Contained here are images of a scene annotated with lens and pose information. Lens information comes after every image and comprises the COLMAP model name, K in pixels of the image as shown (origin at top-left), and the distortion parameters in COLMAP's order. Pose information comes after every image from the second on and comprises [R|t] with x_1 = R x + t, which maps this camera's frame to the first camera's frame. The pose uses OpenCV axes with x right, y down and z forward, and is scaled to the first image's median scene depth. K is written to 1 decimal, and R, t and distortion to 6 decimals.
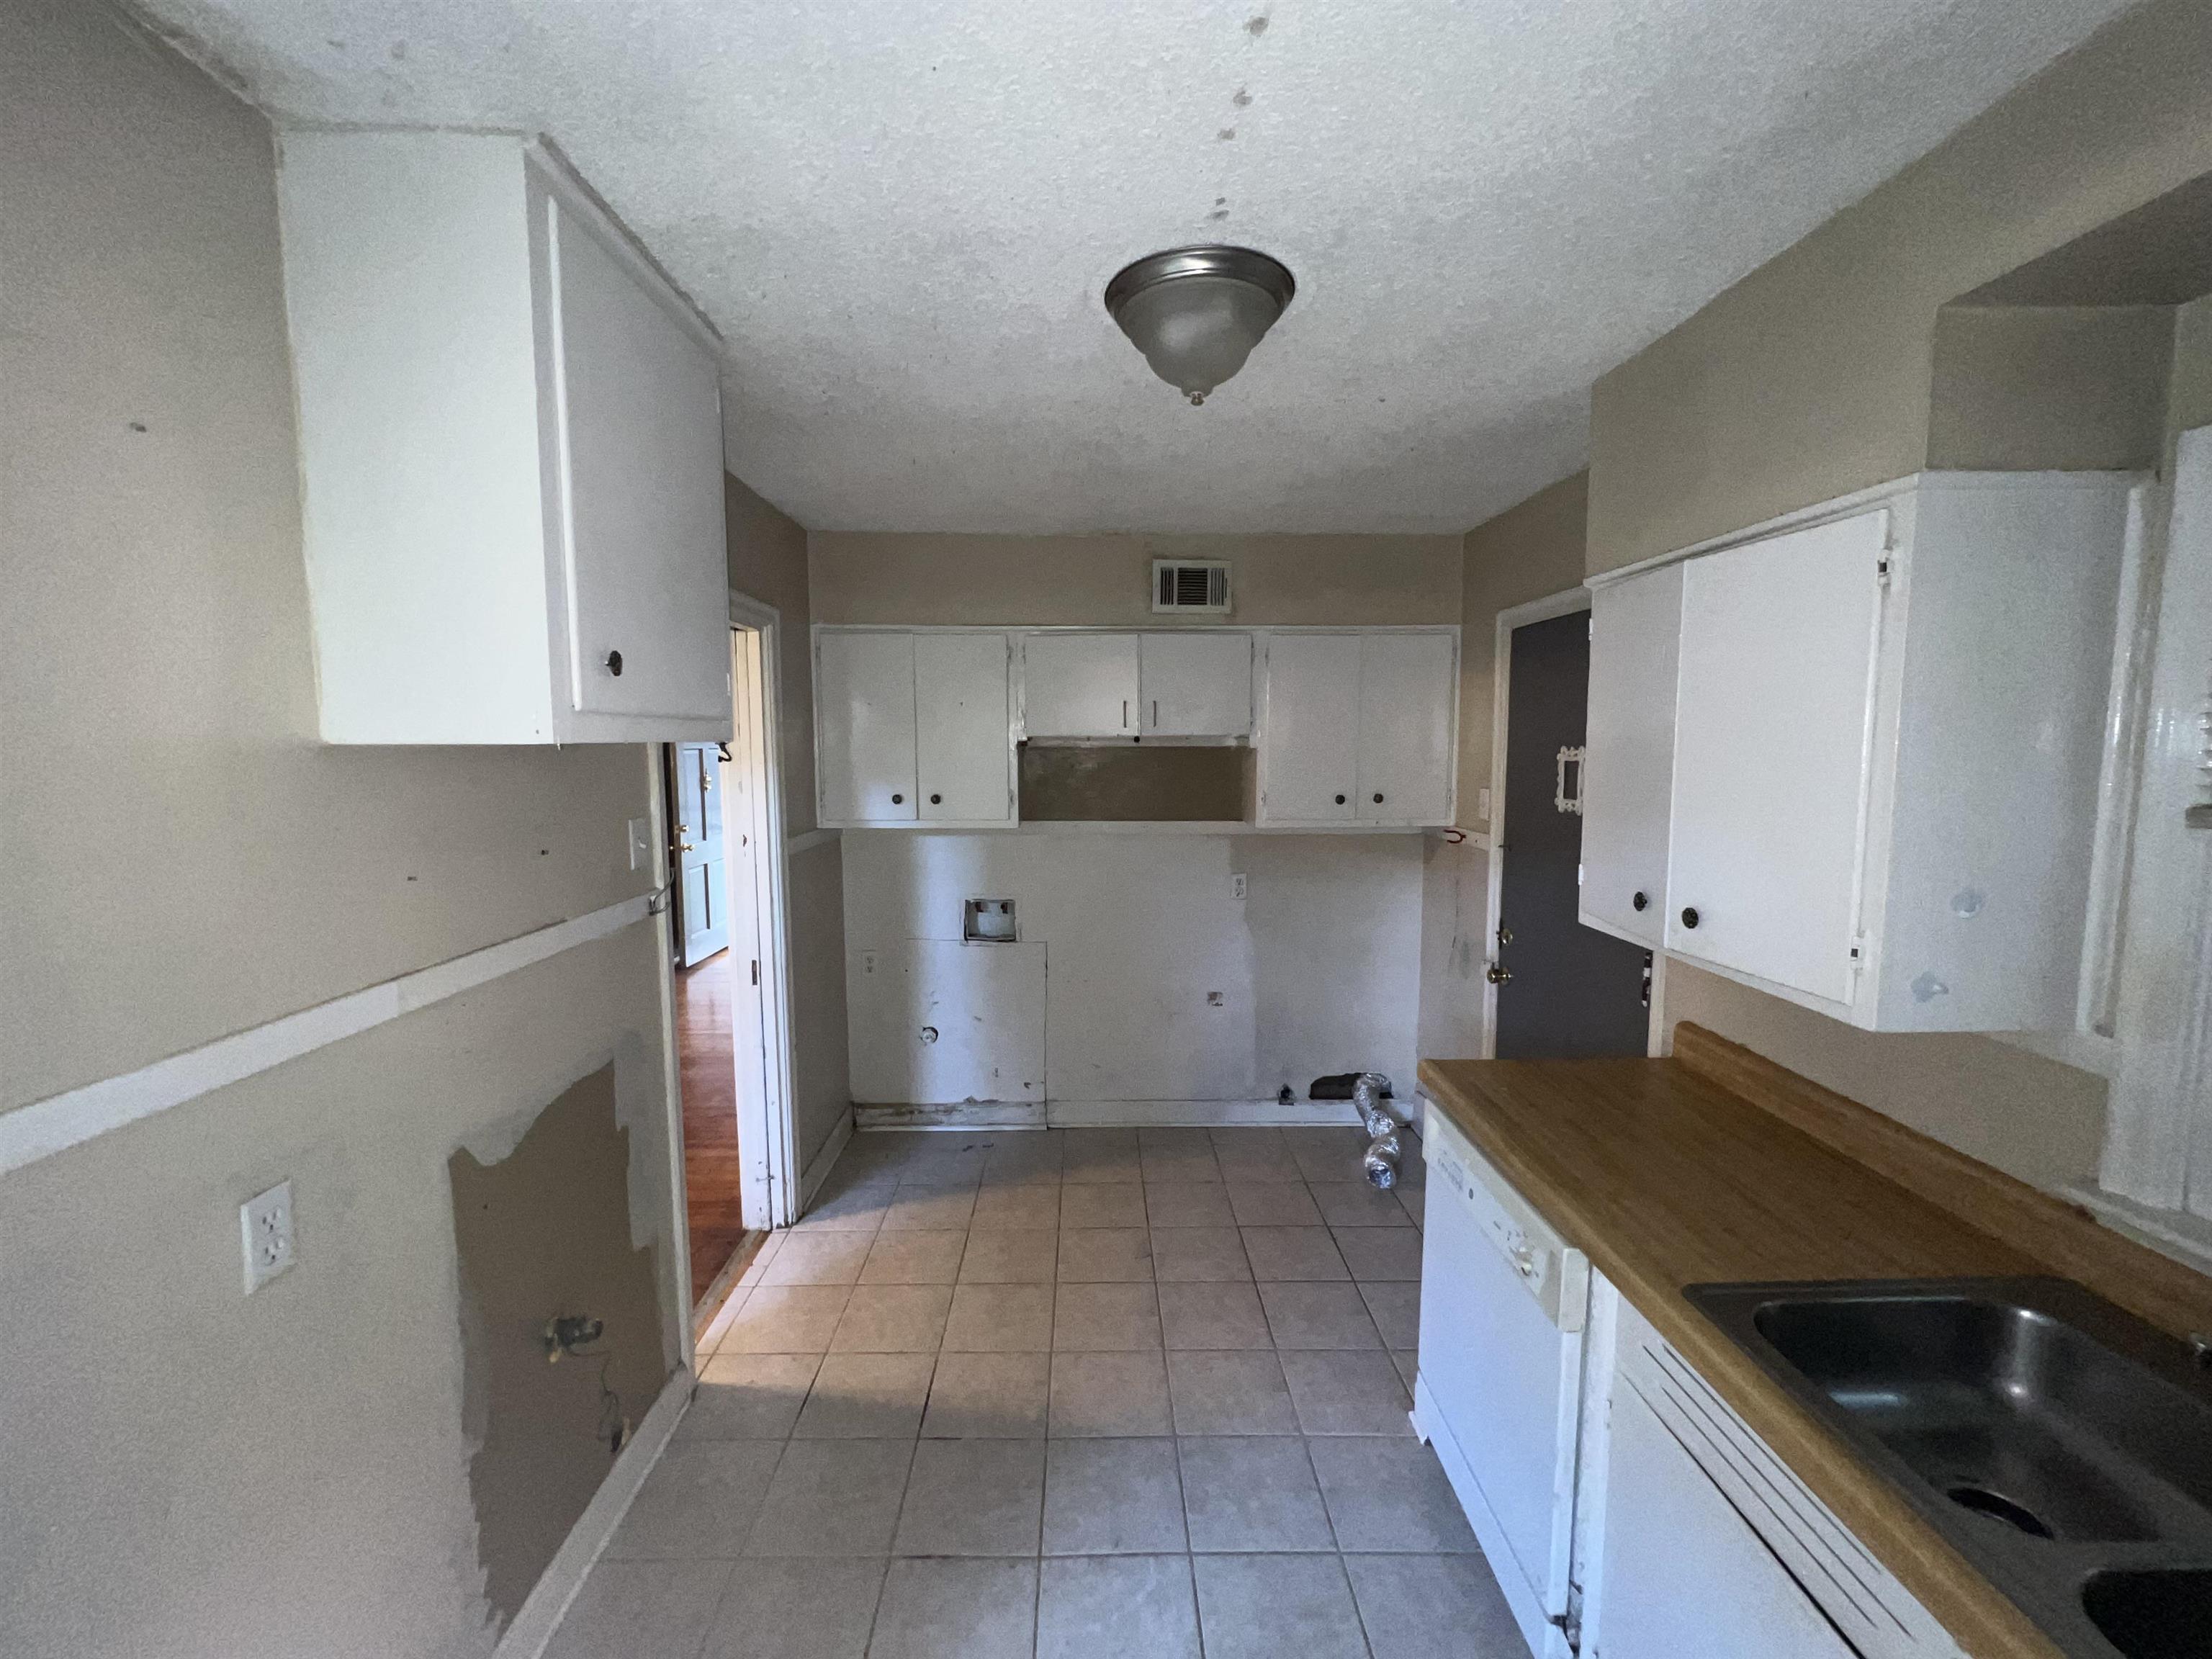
lens RADIAL K [[883.1, 0, 1098.4], [0, 883.1, 820.3], [0, 0, 1]] dist [0.003473, 0.000045]
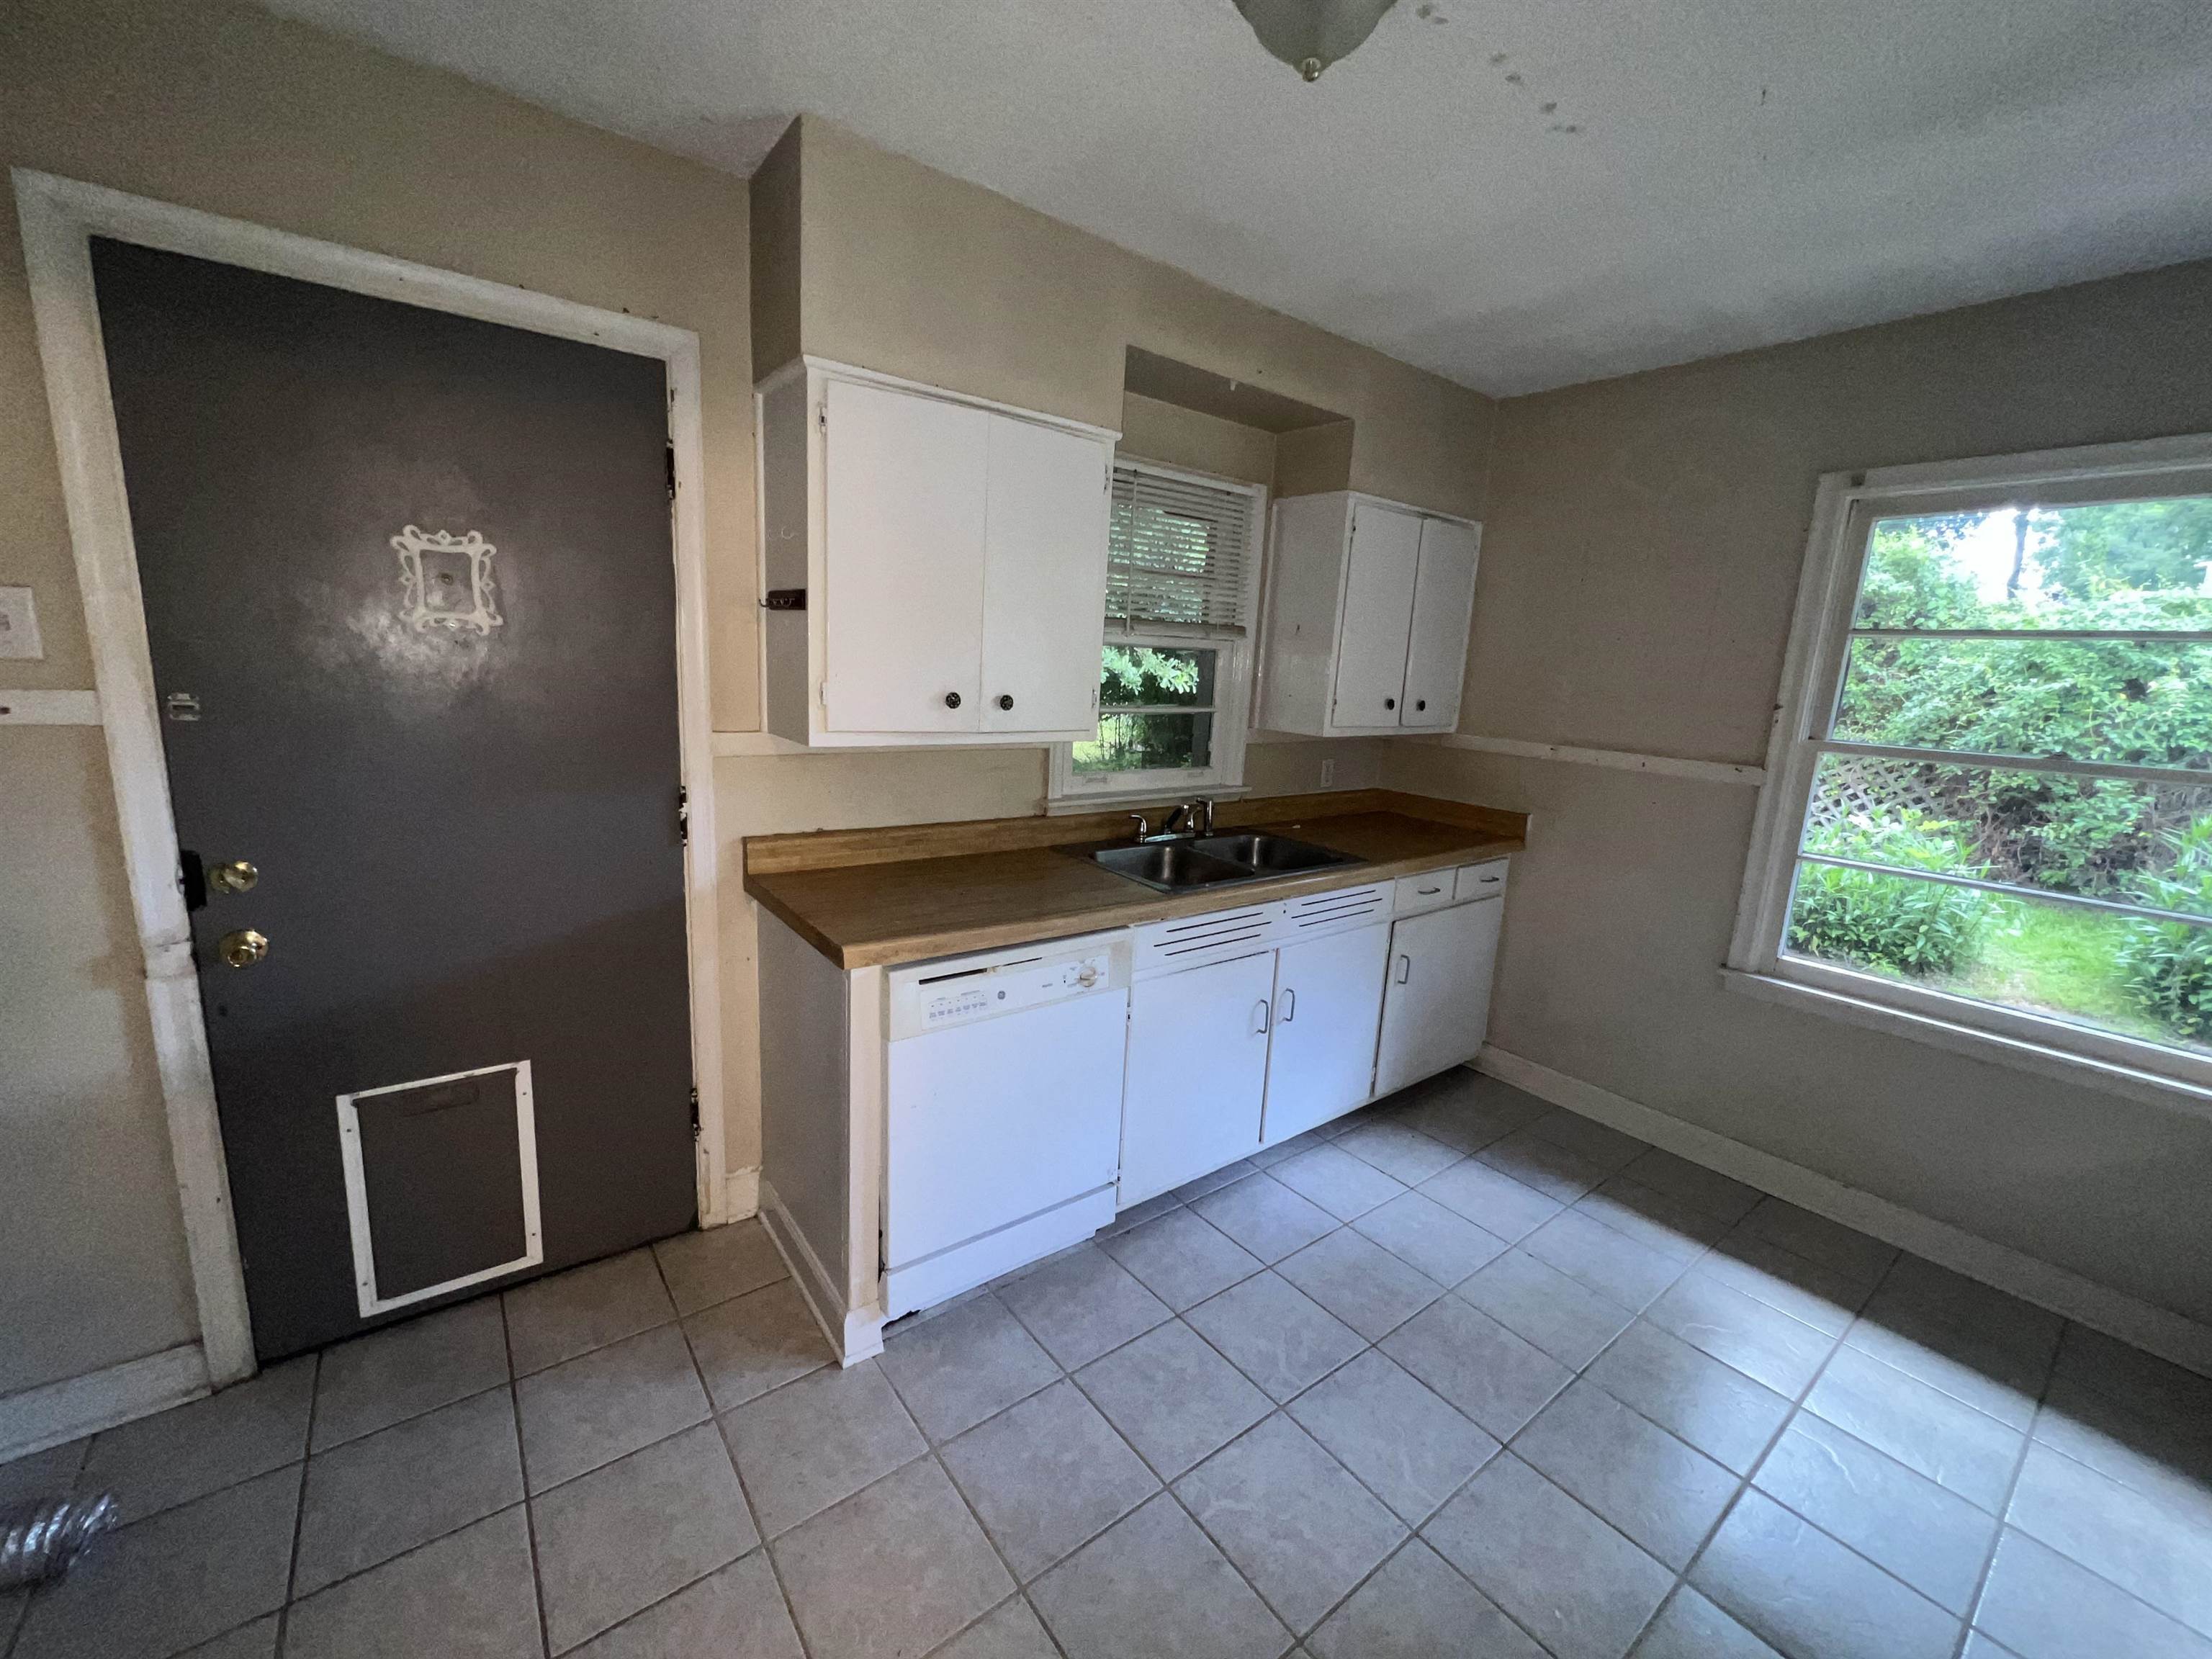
lens RADIAL K [[883.1, 0, 1090.1], [0, 883.1, 828.6], [0, 0, 1]] dist [0.003473, 0.000045]
pose [[-0.589108, -0.184971, 0.786599, -0.377830], [0.022775, 0.969260, 0.244981, -0.023579], [-0.807733, 0.162235, -0.566787, 1.293310]]
